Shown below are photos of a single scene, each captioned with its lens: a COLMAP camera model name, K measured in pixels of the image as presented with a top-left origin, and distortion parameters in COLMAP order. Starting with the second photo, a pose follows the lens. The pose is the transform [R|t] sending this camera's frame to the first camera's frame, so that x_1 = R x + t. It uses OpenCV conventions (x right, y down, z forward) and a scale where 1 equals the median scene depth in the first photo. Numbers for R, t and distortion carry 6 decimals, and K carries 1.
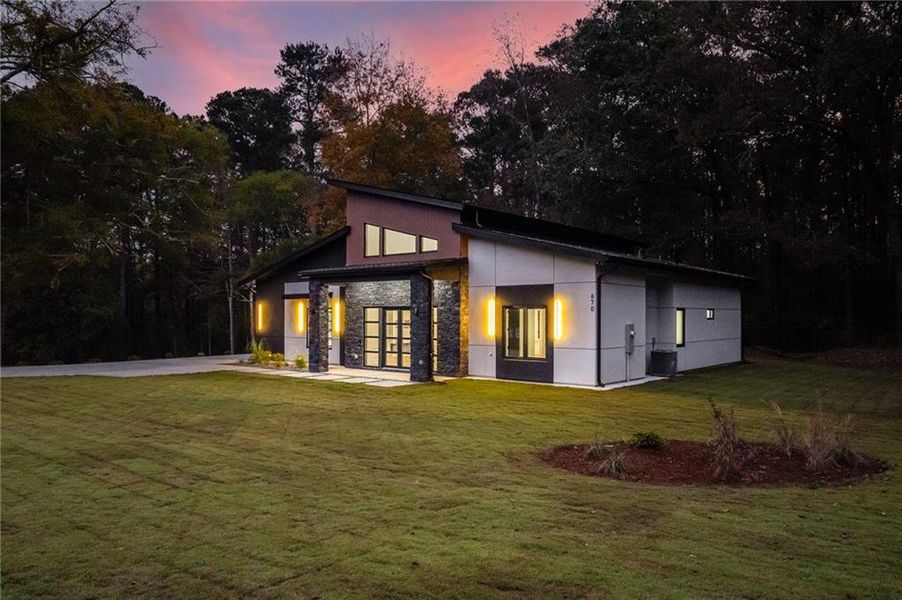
lens RADIAL K [[642.7, 0, 451.0], [0, 642.7, 300.0], [0, 0, 1]] dist [-0.002131, -0.003124]
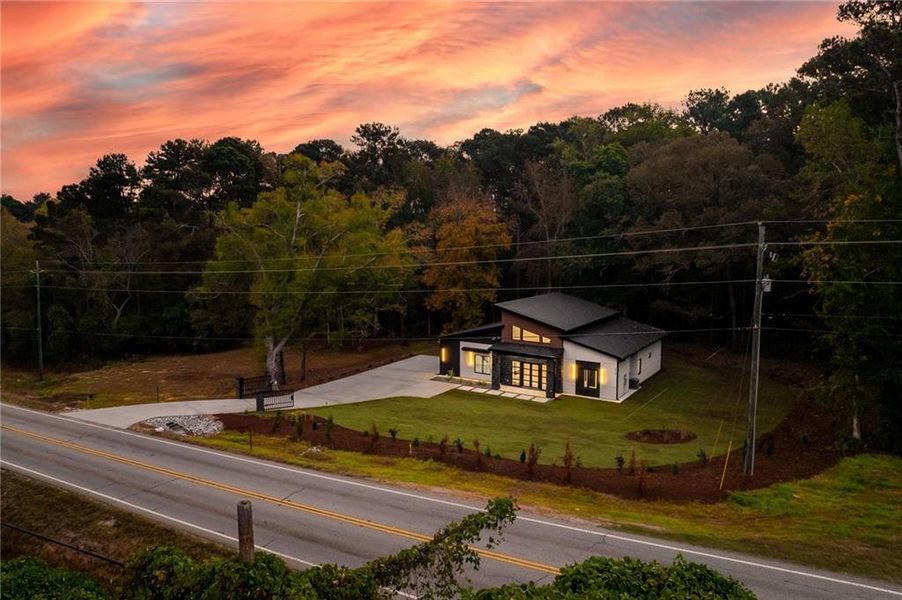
lens RADIAL K [[642.7, 0, 451.0], [0, 642.7, 300.0], [0, 0, 1]] dist [-0.002131, -0.003124]
pose [[0.992160, -0.019846, 0.123386, -0.744655], [0.003336, 0.991165, 0.132594, -0.605383], [-0.124927, -0.131142, 0.983461, -1.466602]]
